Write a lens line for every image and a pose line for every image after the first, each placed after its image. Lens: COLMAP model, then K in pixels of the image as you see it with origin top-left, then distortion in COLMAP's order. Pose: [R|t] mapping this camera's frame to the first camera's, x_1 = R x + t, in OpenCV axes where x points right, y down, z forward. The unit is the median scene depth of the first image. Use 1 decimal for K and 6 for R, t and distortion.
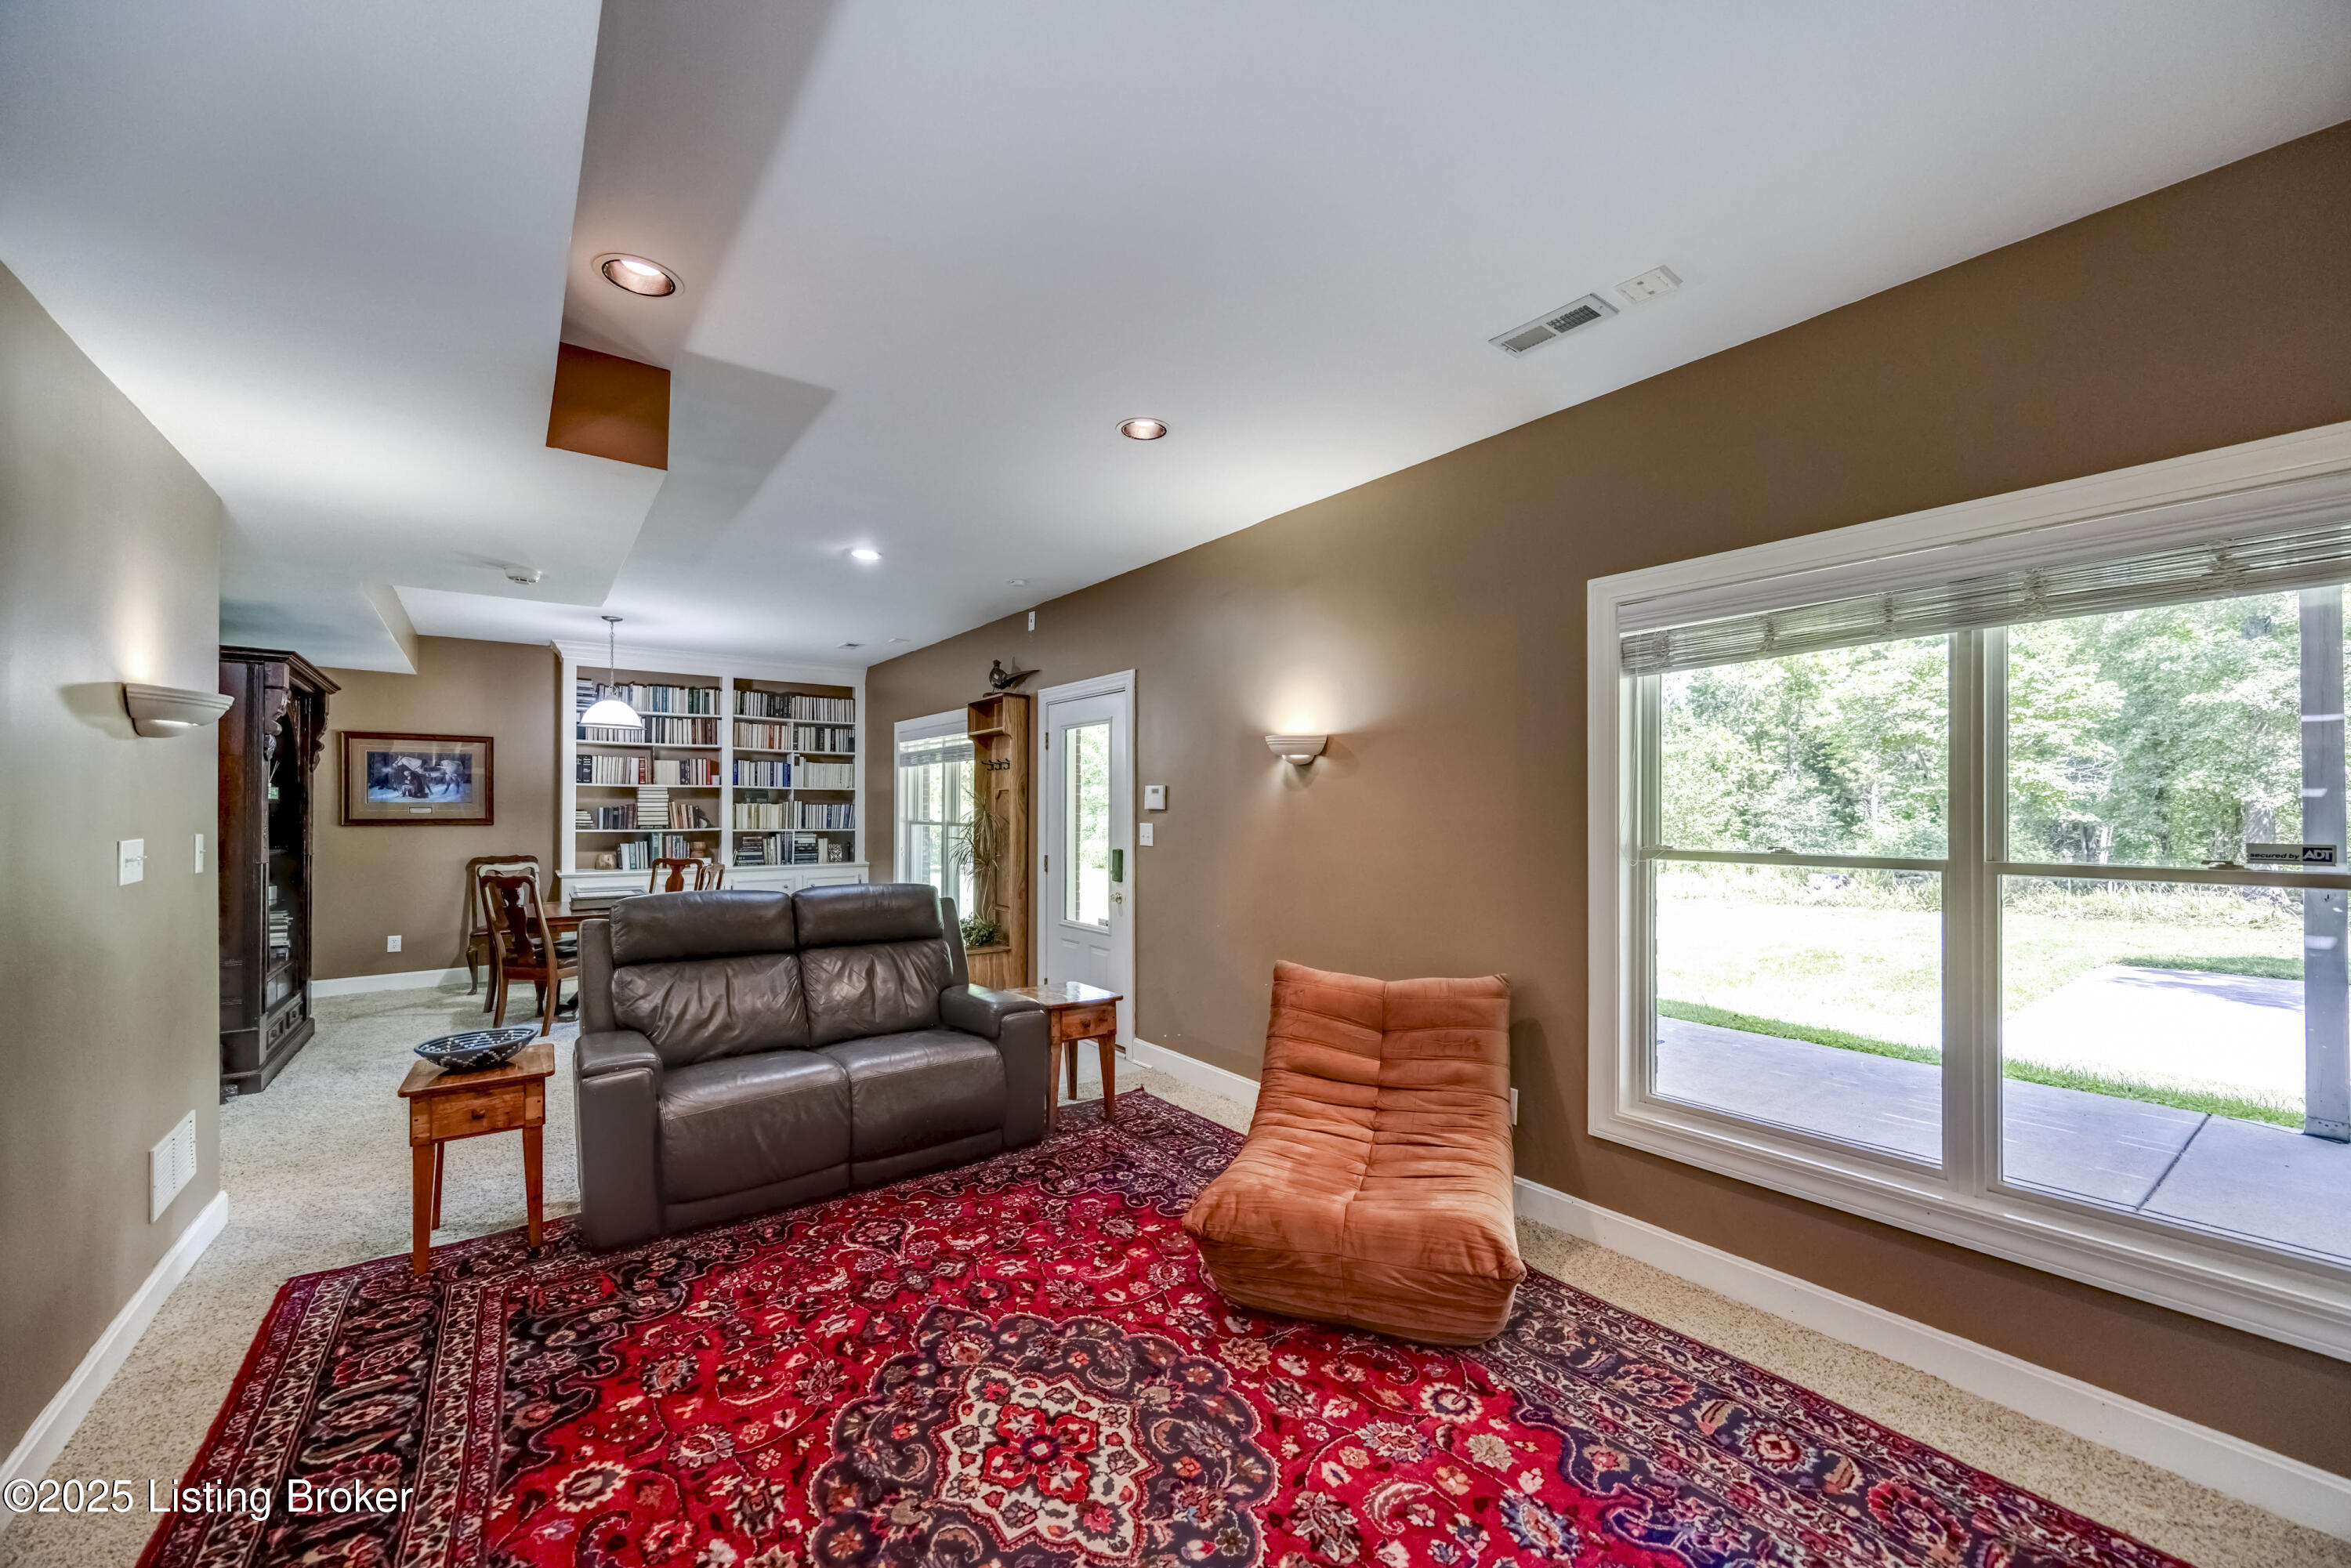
lens RADIAL K [[898.0, 0, 1181.7], [0, 898.0, 797.1], [0, 0, 1]] dist [-0.001930, -0.000162]
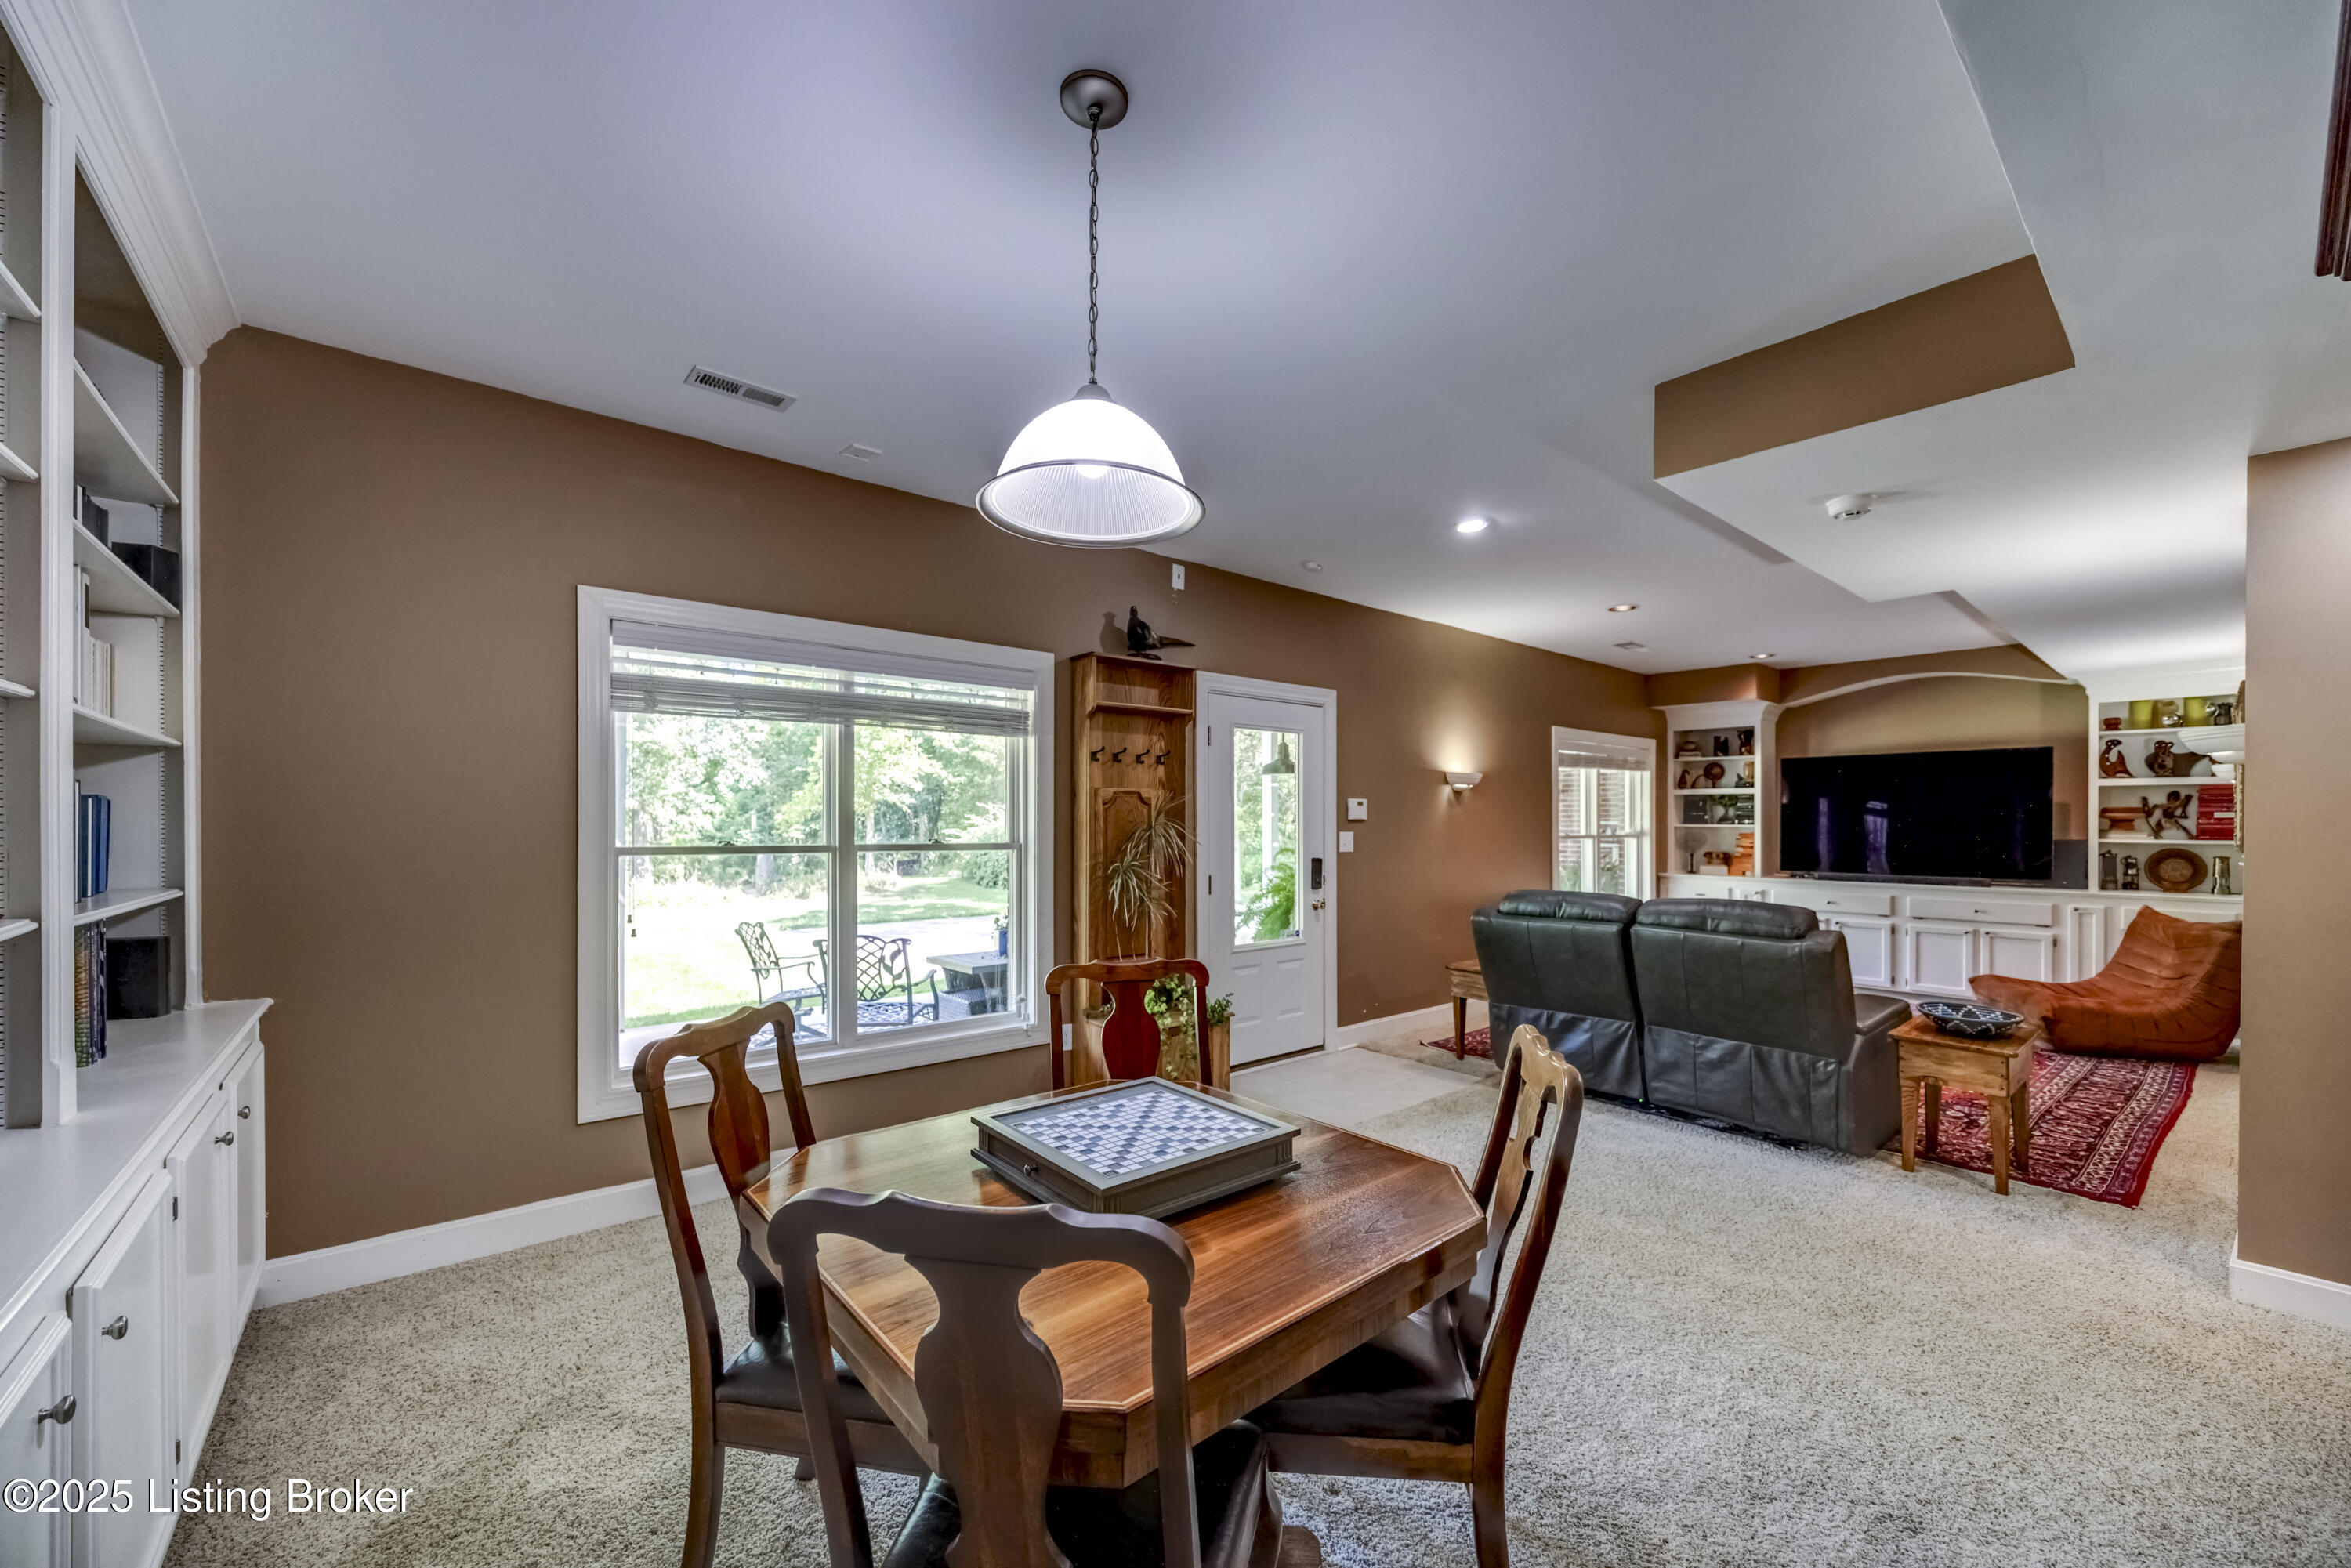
lens RADIAL K [[915.1, 0, 1173.6], [0, 915.1, 825.9], [0, 0, 1]] dist [-0.000377, -0.000067]
pose [[-0.054479, 0.002288, 0.998512, -1.202190], [-0.007601, 0.999967, -0.002706, 0.026798], [-0.998486, -0.007737, -0.054460, 1.315204]]
